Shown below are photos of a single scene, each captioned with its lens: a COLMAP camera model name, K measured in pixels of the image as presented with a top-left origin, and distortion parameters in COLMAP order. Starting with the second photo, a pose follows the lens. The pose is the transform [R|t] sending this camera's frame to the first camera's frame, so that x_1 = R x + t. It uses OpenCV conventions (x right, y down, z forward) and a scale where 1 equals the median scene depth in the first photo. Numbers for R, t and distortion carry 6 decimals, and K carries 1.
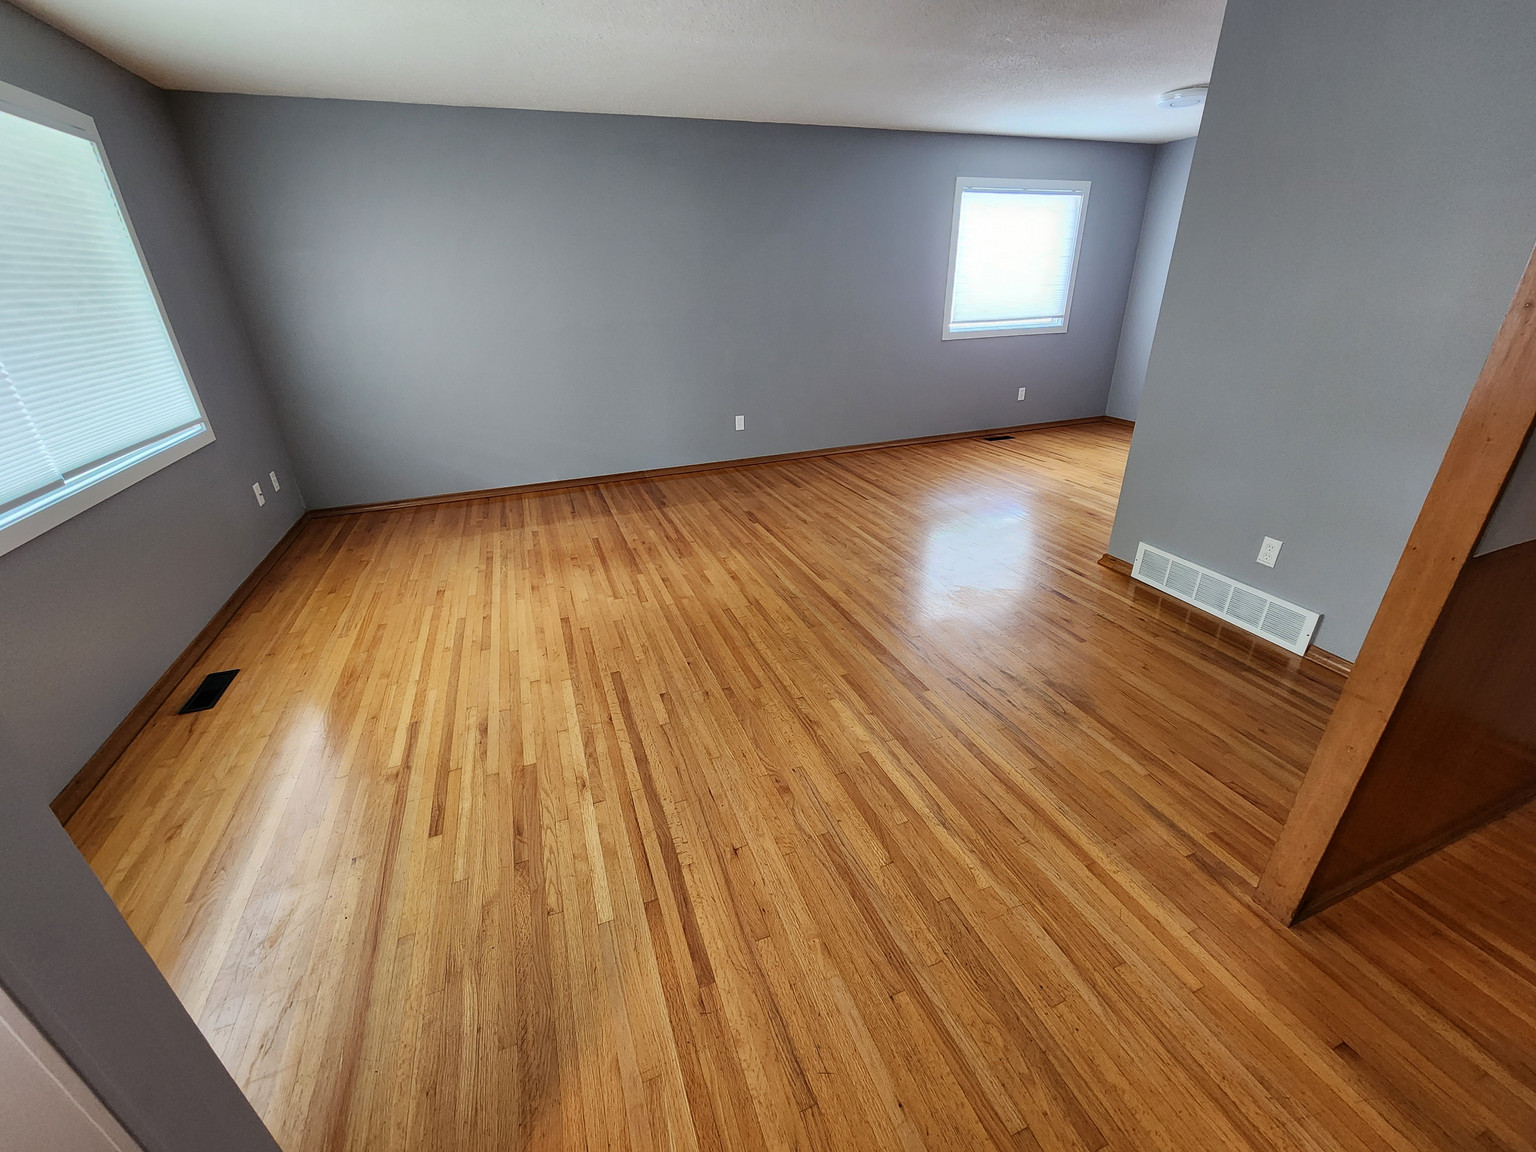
lens RADIAL K [[628.9, 0, 769.2], [0, 628.9, 576.1], [0, 0, 1]] dist [0.004674, -0.000494]
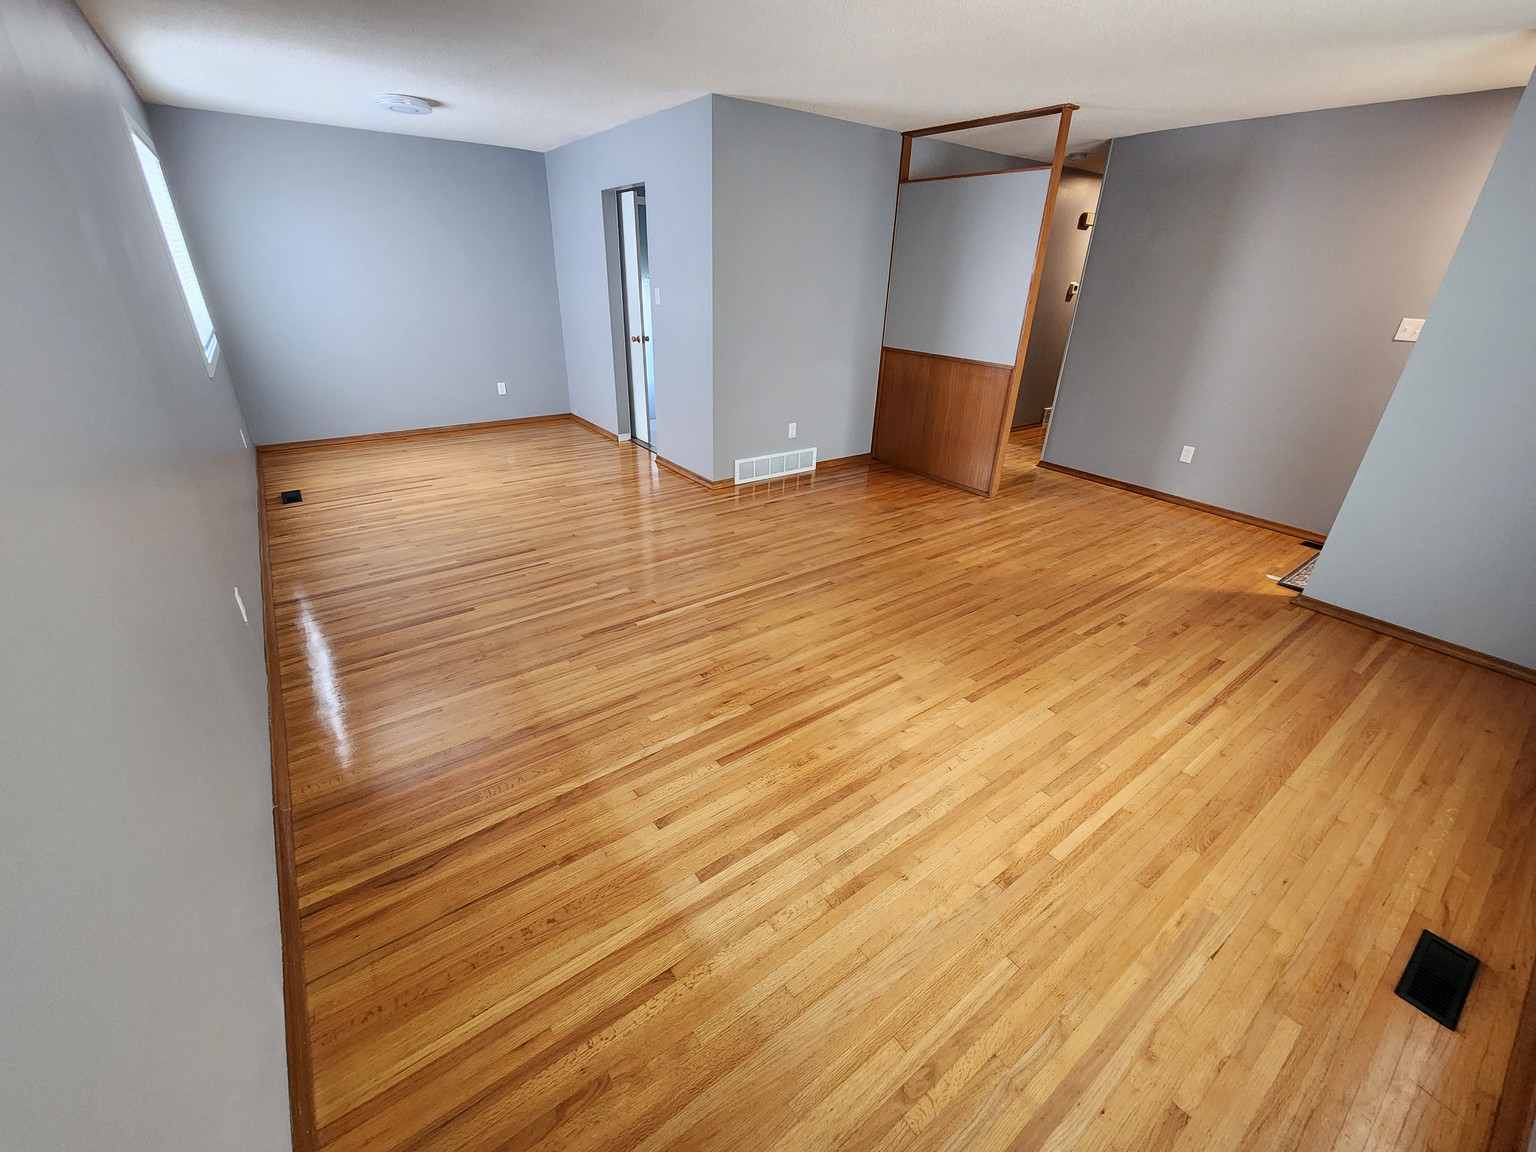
lens RADIAL K [[628.9, 0, 766.1], [0, 628.9, 572.6], [0, 0, 1]] dist [0.004674, -0.000494]
pose [[-0.264117, -0.405239, 0.875228, -0.824020], [0.394154, 0.782866, 0.481418, -0.516058], [-0.880275, 0.472126, -0.047041, 1.073144]]
